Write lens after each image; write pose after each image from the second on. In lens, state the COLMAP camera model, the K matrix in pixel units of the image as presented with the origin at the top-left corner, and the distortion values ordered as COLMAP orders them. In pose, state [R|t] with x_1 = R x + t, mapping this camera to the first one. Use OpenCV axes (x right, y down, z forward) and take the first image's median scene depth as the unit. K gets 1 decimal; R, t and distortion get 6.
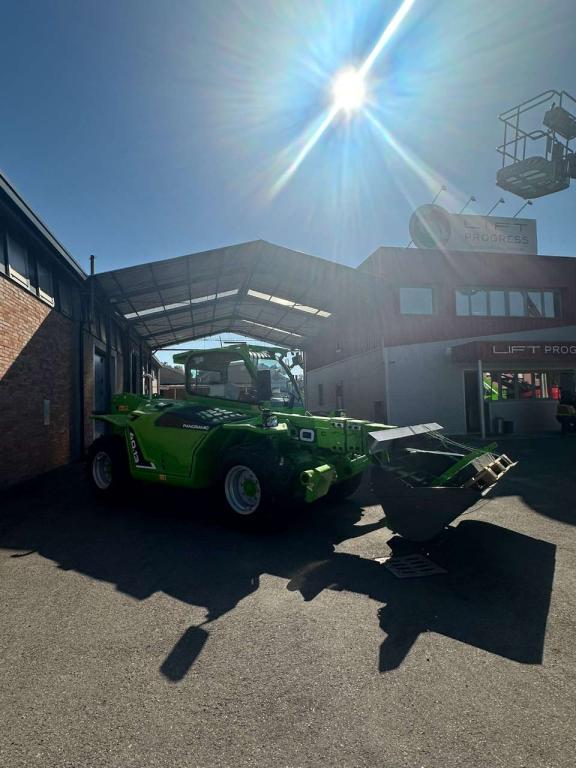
lens RADIAL K [[421.3, 0, 283.2], [0, 421.3, 385.8], [0, 0, 1]] dist [-0.002323, 0.000660]
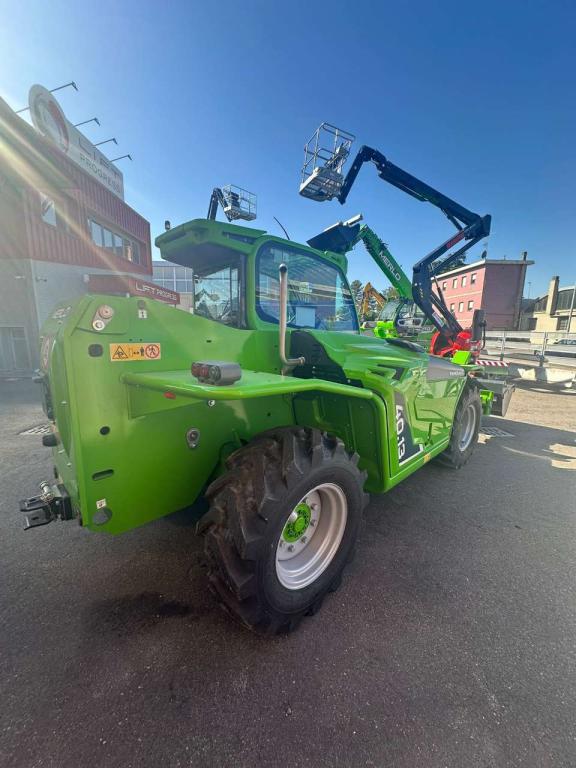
lens RADIAL K [[305.6, 0, 290.4], [0, 305.6, 384.9], [0, 0, 1]] dist [-0.000247, 0.000210]
pose [[0.162400, -0.149937, 0.975267, -0.705234], [-0.068023, 0.984335, 0.162658, 0.041772], [-0.984377, -0.092757, 0.149657, 1.063818]]
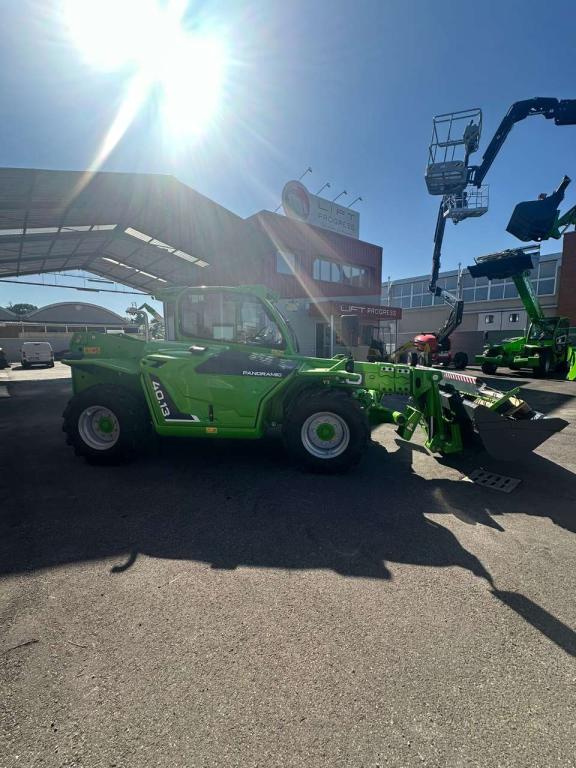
lens RADIAL K [[330.4, 0, 288.1], [0, 330.4, 383.5], [0, 0, 1]] dist [0.000357, -0.000379]
pose [[0.871581, -0.040999, 0.488533, -0.447700], [-0.037061, 0.988136, 0.149046, 0.007571], [-0.488848, -0.148011, 0.859721, 0.306339]]
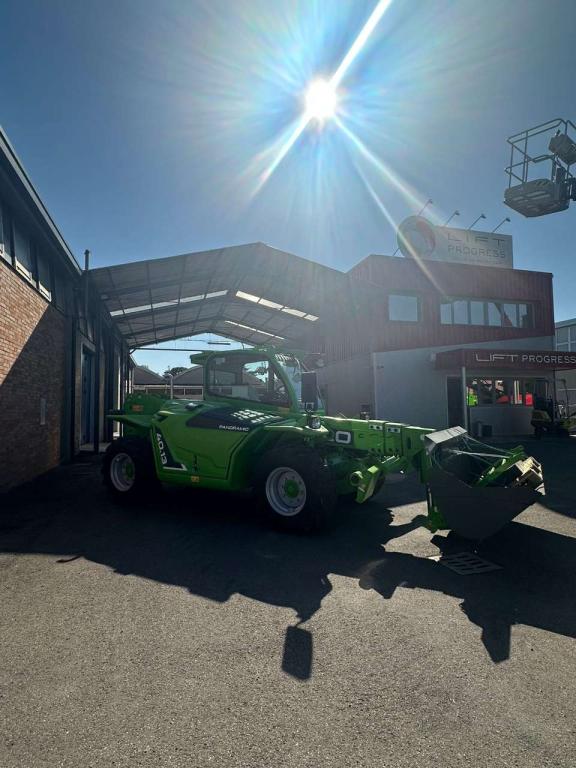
lens RADIAL K [[421.3, 0, 287.4], [0, 421.3, 382.2], [0, 0, 1]] dist [-0.002323, 0.000660]
pose [[0.995843, 0.018723, 0.089143, -0.150662], [-0.017443, 0.999734, -0.015118, 0.001412], [-0.089403, 0.013500, 0.995904, -0.004147]]
